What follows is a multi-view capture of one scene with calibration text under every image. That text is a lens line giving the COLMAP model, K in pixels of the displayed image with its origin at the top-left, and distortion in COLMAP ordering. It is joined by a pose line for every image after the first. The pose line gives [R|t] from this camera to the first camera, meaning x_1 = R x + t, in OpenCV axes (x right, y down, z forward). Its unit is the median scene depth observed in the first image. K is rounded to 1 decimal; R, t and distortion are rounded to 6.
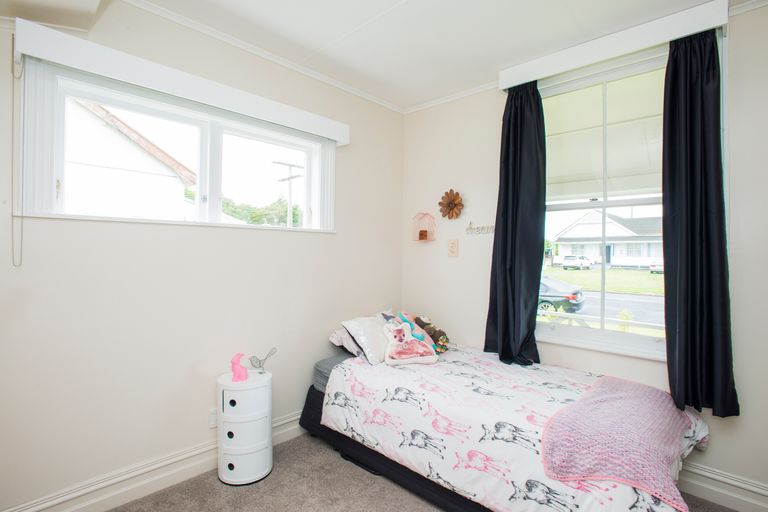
lens RADIAL K [[390.9, 0, 383.4], [0, 390.9, 252.9], [0, 0, 1]] dist [-0.035446, 0.003160]
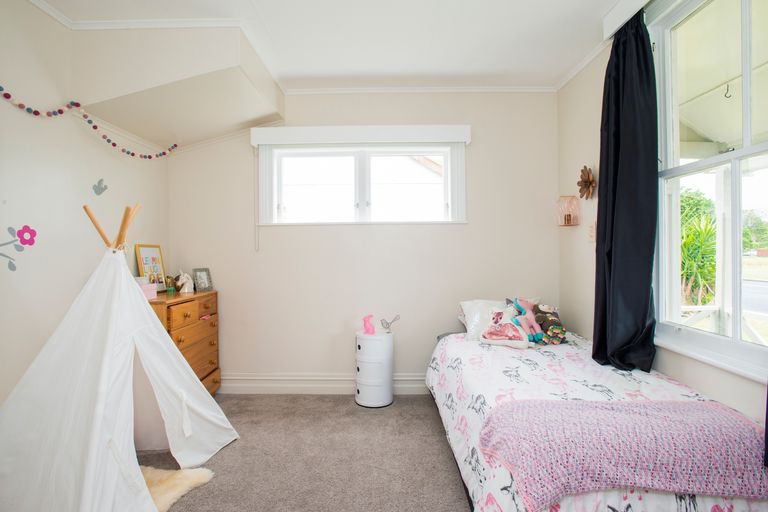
lens RADIAL K [[403.0, 0, 384.8], [0, 403.0, 257.5], [0, 0, 1]] dist [-0.013636, 0.002096]
pose [[0.677946, -0.002893, -0.735106, 0.690447], [0.015993, 0.999814, 0.010815, 0.036161], [0.734937, -0.019089, 0.677866, 0.056931]]
